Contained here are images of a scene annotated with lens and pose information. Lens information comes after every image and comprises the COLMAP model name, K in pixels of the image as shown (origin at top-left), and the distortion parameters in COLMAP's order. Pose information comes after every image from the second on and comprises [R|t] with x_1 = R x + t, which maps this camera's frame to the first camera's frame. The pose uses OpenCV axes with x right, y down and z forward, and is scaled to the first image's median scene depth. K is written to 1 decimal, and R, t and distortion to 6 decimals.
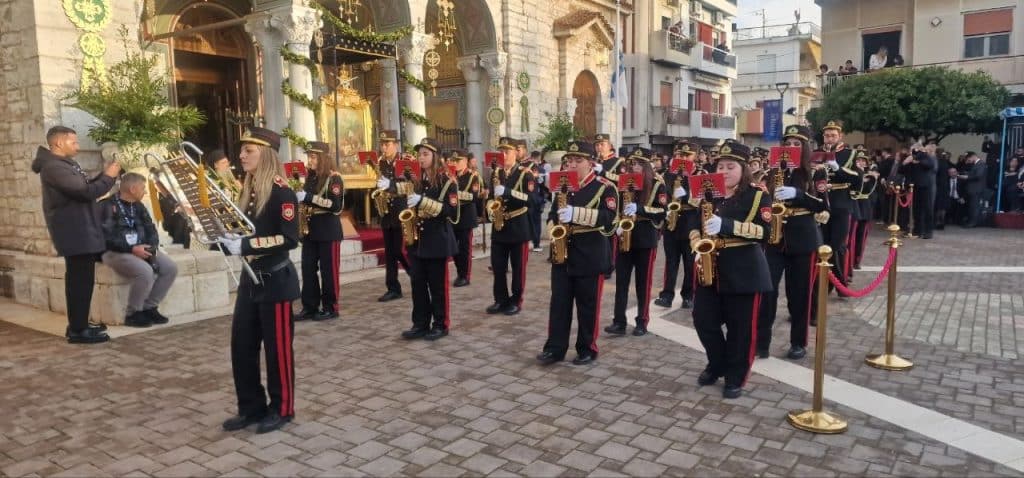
lens RADIAL K [[687.9, 0, 524.8], [0, 687.9, 241.8], [0, 0, 1]] dist [0.068890, -0.066196]
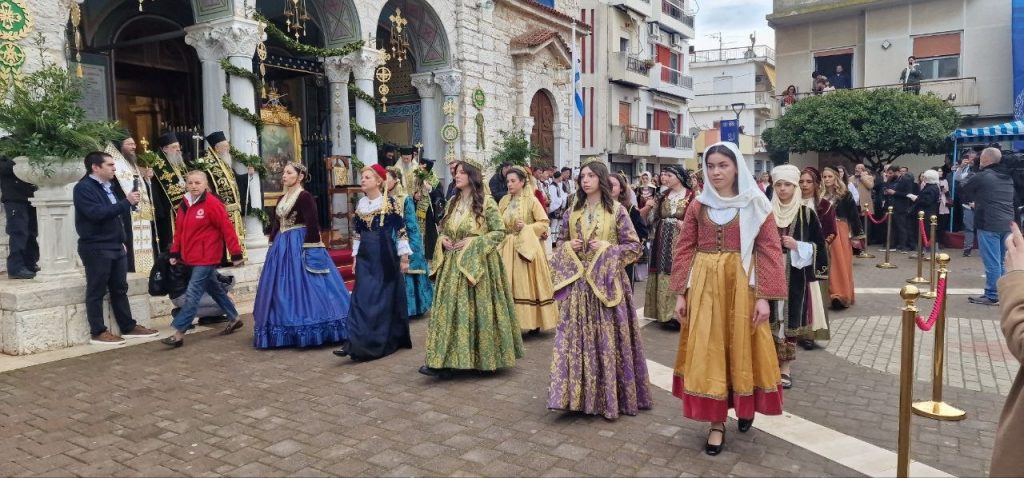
lens RADIAL K [[680.6, 0, 511.9], [0, 680.6, 230.7], [0, 0, 1]] dist [0.076092, -0.068713]
pose [[0.999468, 0.003075, 0.032472, 0.014825], [-0.001771, 0.999194, -0.040113, -0.004004], [-0.032569, 0.040034, 0.998667, 0.028201]]
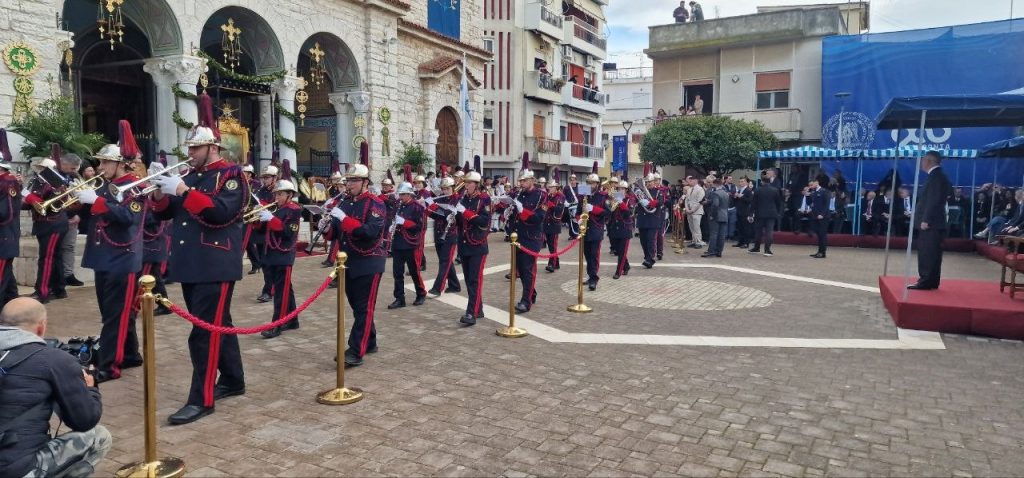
lens RADIAL K [[682.4, 0, 520.0], [0, 682.4, 239.7], [0, 0, 1]] dist [0.069097, -0.061107]
pose [[0.993027, 0.019392, 0.116279, 0.100391], [-0.015609, 0.999322, -0.033357, 0.026219], [-0.116847, 0.031310, 0.992656, -0.236457]]
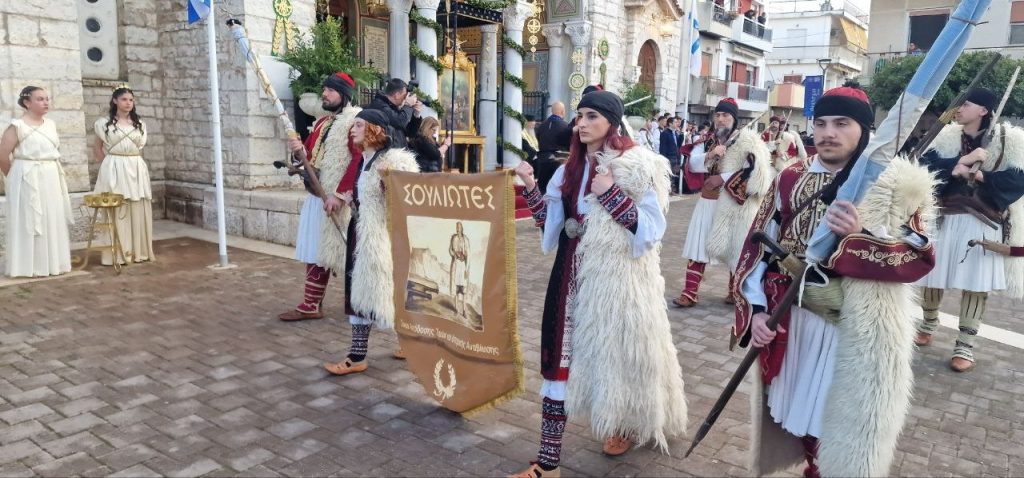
lens RADIAL K [[681.8, 0, 517.3], [0, 681.8, 230.7], [0, 0, 1]] dist [0.069600, -0.065341]
pose [[0.998734, 0.048420, -0.013654, -0.106776], [-0.047843, 0.998062, 0.039791, 0.011356], [0.015555, -0.039087, 0.999115, -0.070937]]
